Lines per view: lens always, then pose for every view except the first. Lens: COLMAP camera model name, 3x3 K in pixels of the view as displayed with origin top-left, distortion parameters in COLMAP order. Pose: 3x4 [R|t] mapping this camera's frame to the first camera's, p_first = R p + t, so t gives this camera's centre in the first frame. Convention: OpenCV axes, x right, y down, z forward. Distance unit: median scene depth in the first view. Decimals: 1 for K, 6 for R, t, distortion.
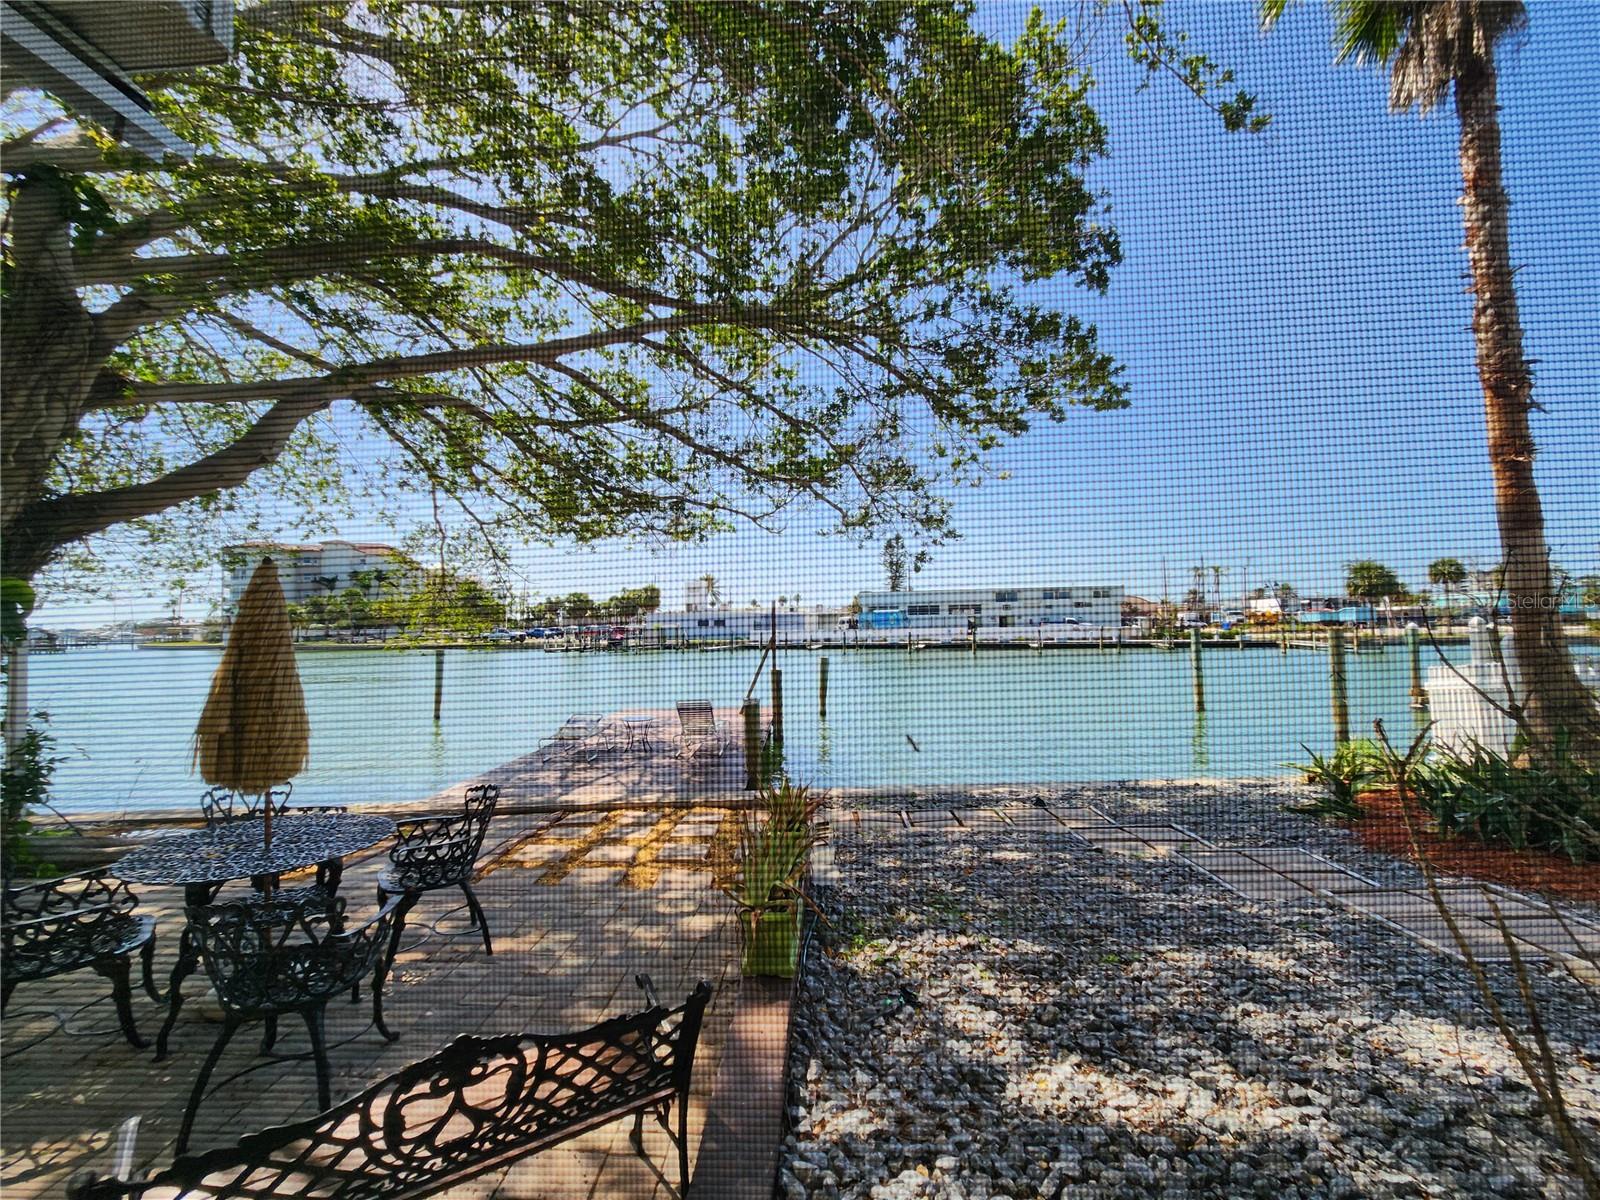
lens RADIAL K [[674.0, 0, 803.0], [0, 674.0, 598.3], [0, 0, 1]] dist [0.004216, -0.001103]
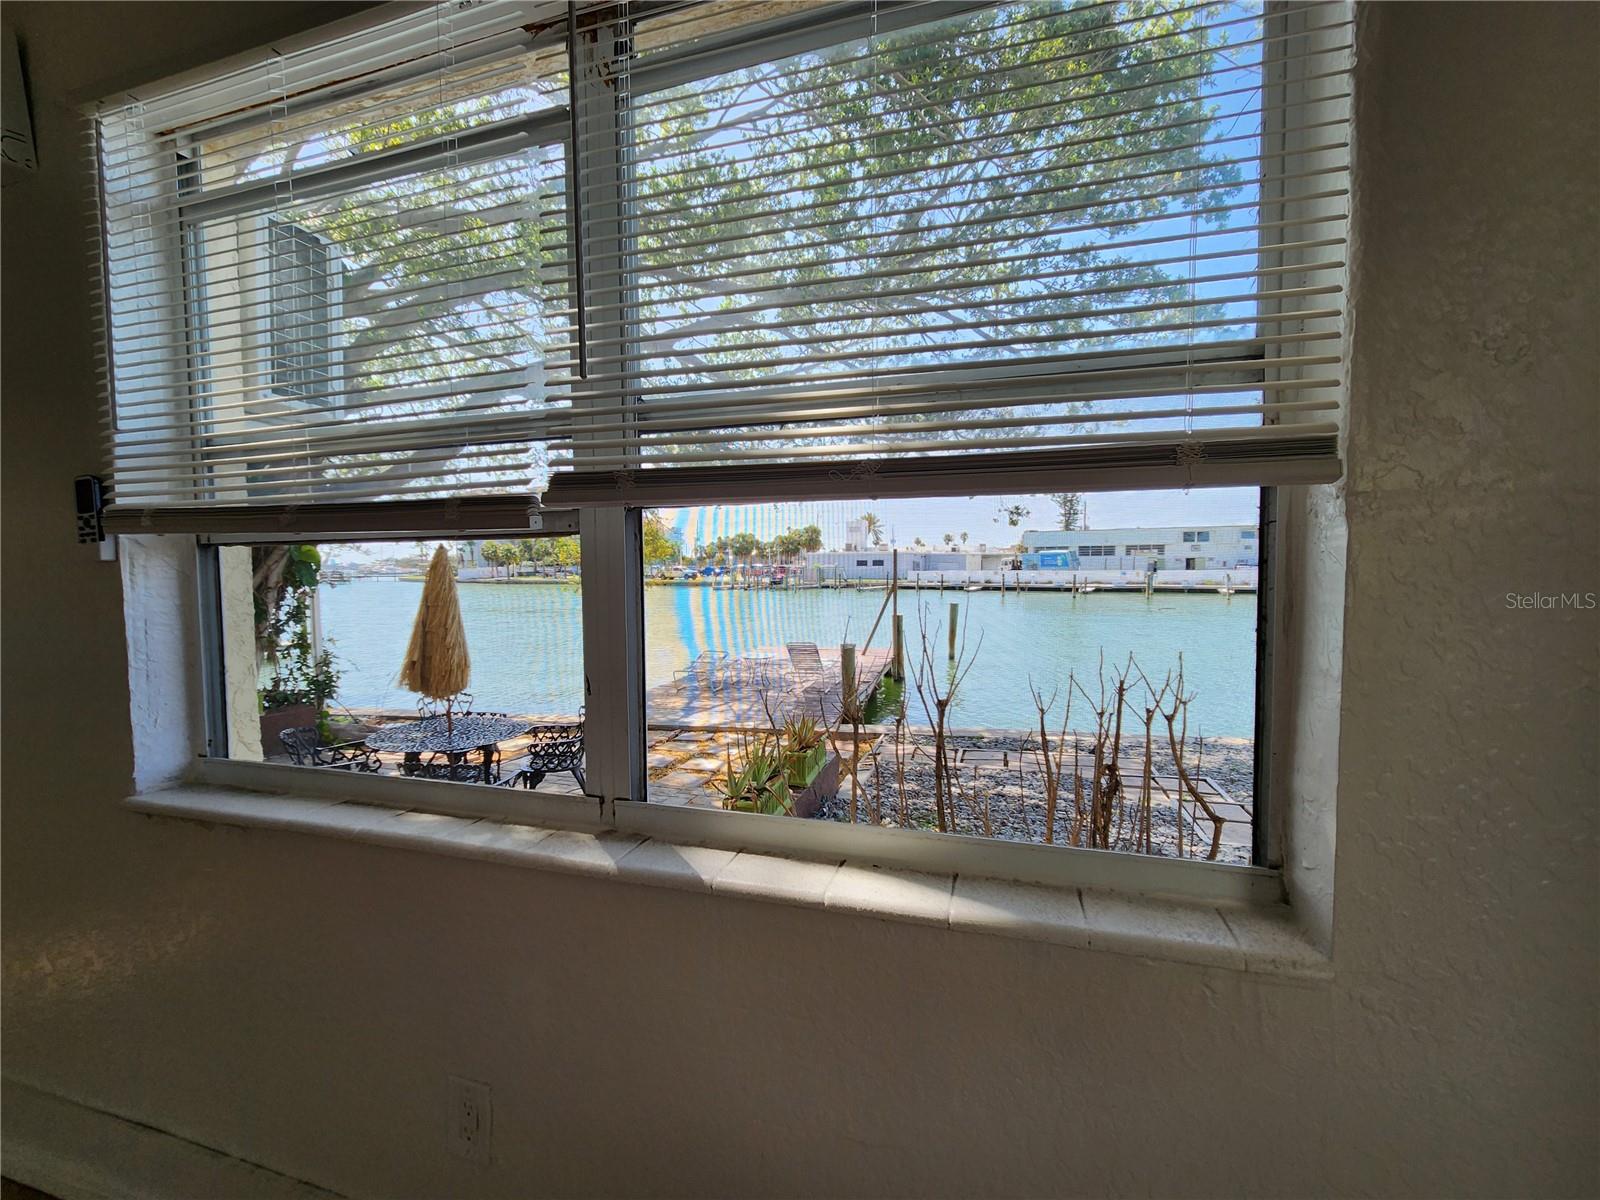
lens RADIAL K [[674.0, 0, 802.2], [0, 674.0, 603.3], [0, 0, 1]] dist [0.004216, -0.001103]
pose [[0.971770, 0.020384, -0.235047, 0.111497], [0.002489, 0.995319, 0.096610, -0.025055], [0.235916, -0.094468, 0.967171, -0.086816]]
